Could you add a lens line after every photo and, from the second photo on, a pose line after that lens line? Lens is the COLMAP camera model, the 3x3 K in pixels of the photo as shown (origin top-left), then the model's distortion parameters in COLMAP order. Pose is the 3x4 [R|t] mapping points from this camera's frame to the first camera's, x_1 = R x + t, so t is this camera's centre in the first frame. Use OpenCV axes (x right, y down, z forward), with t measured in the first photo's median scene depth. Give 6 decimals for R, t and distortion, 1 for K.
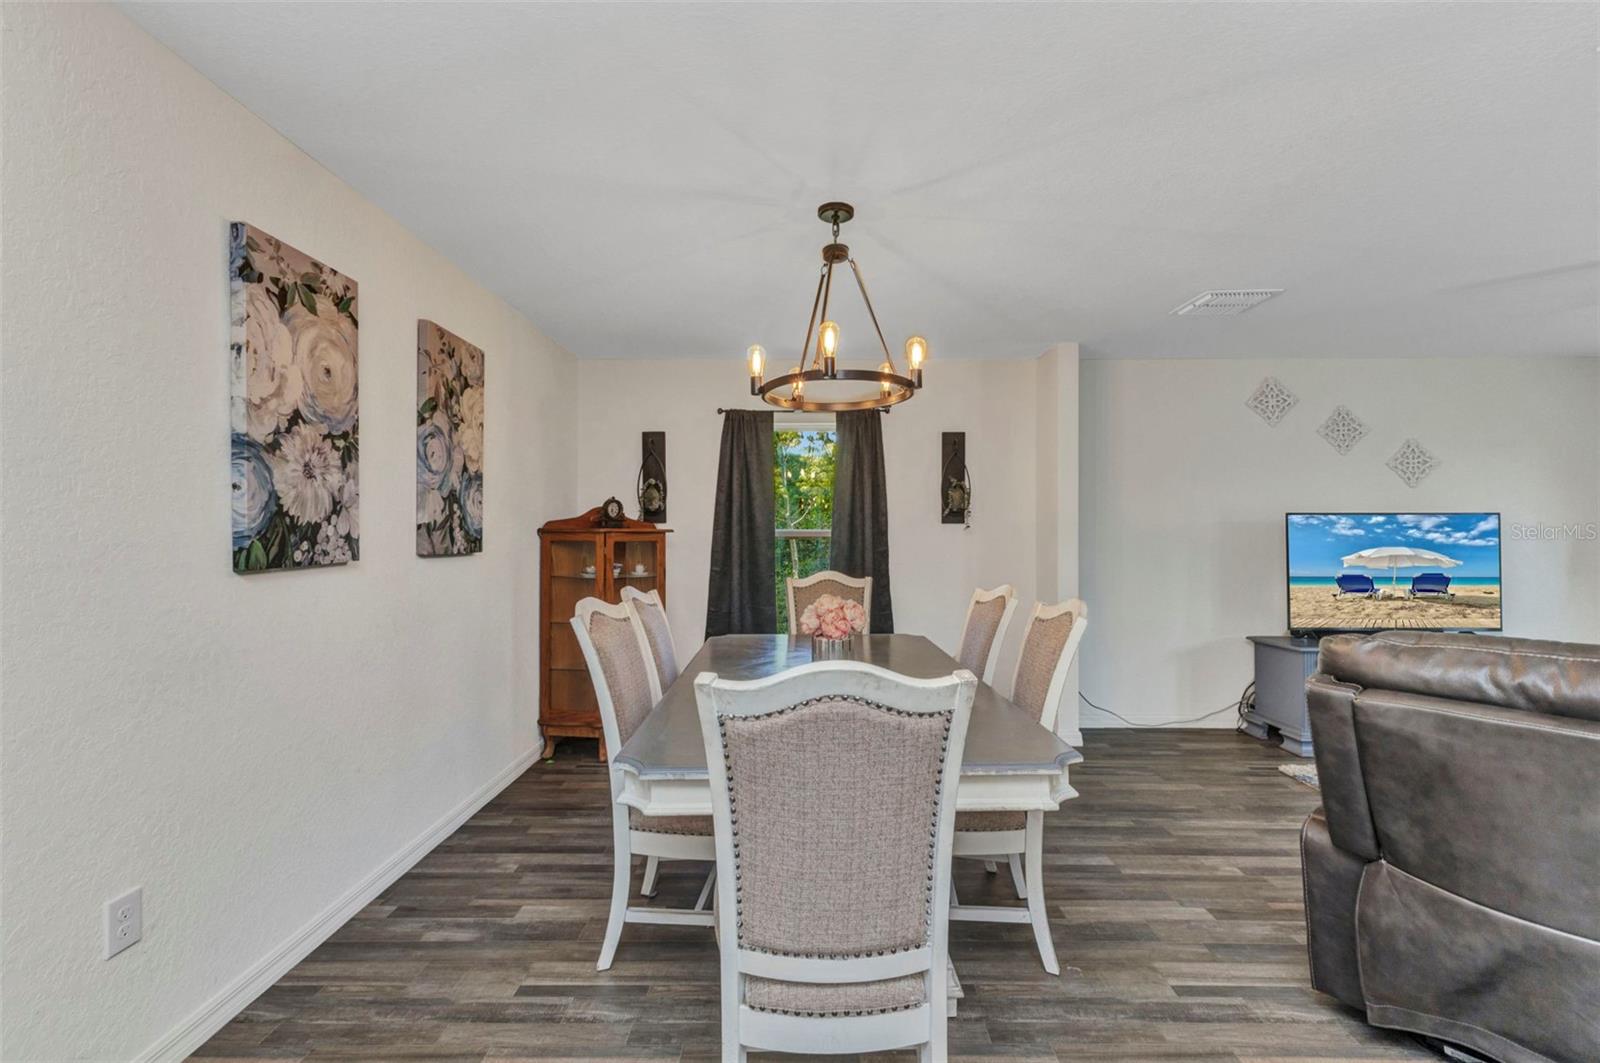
lens RADIAL K [[695.2, 0, 800.0], [0, 695.2, 531.5], [0, 0, 1]] dist [0.009615, -0.000382]
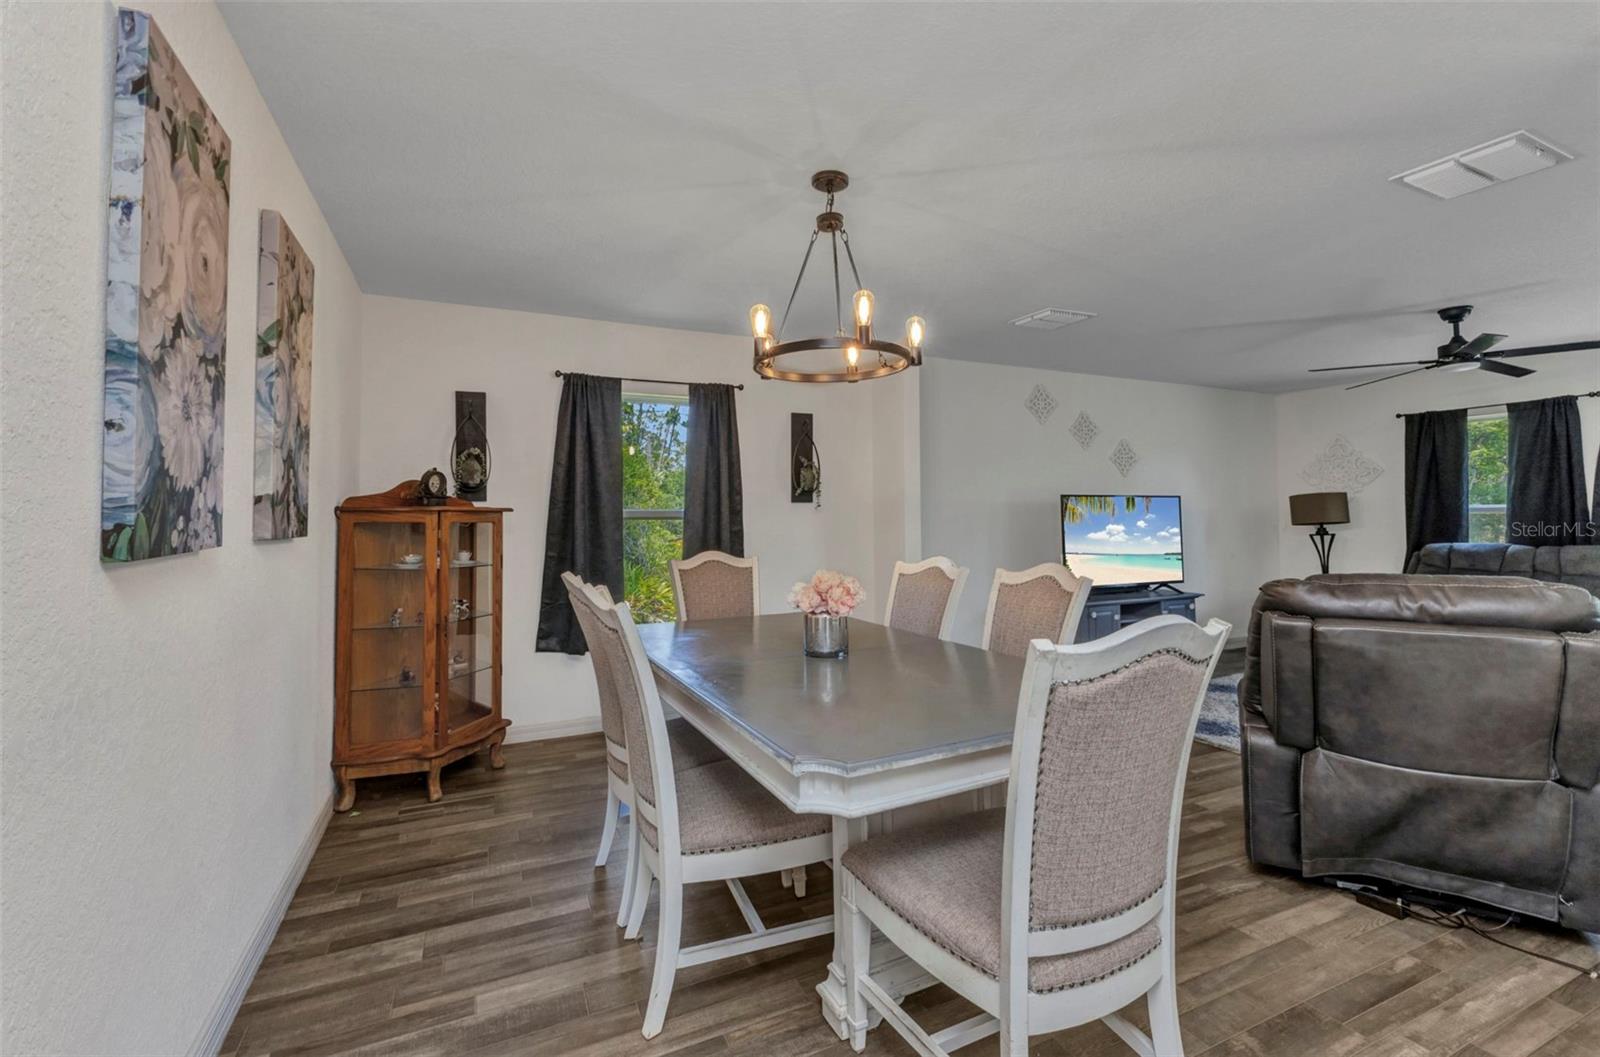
lens RADIAL K [[704.5, 0, 804.6], [0, 704.5, 494.8], [0, 0, 1]] dist [0.012811, -0.000215]
pose [[0.900252, 0.007430, 0.435306, -0.446106], [0.006520, 0.999512, -0.030544, 0.017244], [-0.435320, 0.030335, 0.899765, 0.140078]]
